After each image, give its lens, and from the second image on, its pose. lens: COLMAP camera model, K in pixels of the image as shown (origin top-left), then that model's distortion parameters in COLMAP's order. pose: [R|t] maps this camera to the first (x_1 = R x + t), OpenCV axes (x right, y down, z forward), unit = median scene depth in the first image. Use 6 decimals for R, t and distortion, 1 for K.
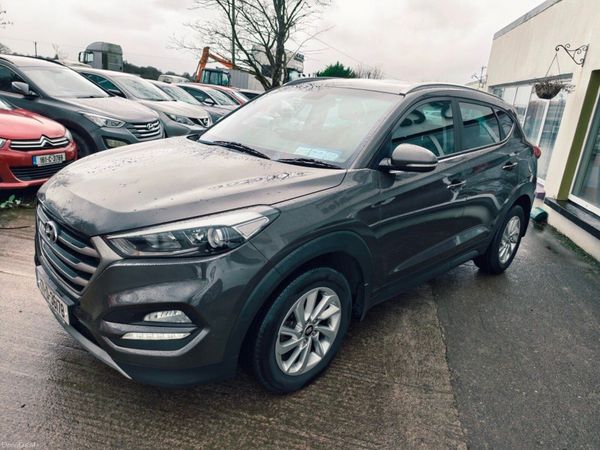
lens RADIAL K [[413.9, 0, 301.2], [0, 413.9, 225.1], [0, 0, 1]] dist [0.009778, -0.005718]
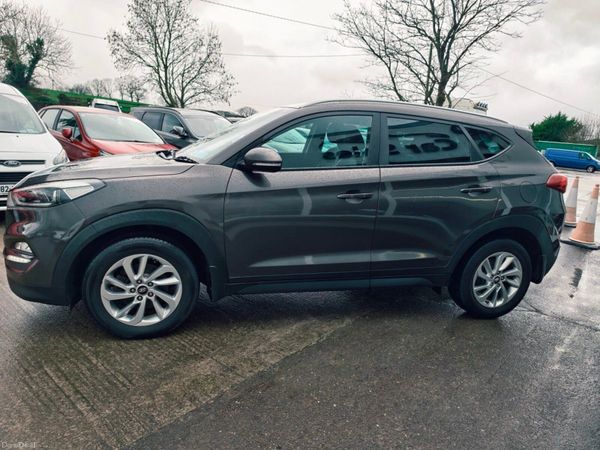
lens RADIAL K [[413.9, 0, 302.7], [0, 413.9, 224.8], [0, 0, 1]] dist [0.009778, -0.005718]
pose [[0.881989, 0.085252, -0.463495, 0.981135], [-0.142992, 0.985548, -0.090824, 0.108272], [0.449054, 0.146382, 0.881432, 0.105040]]
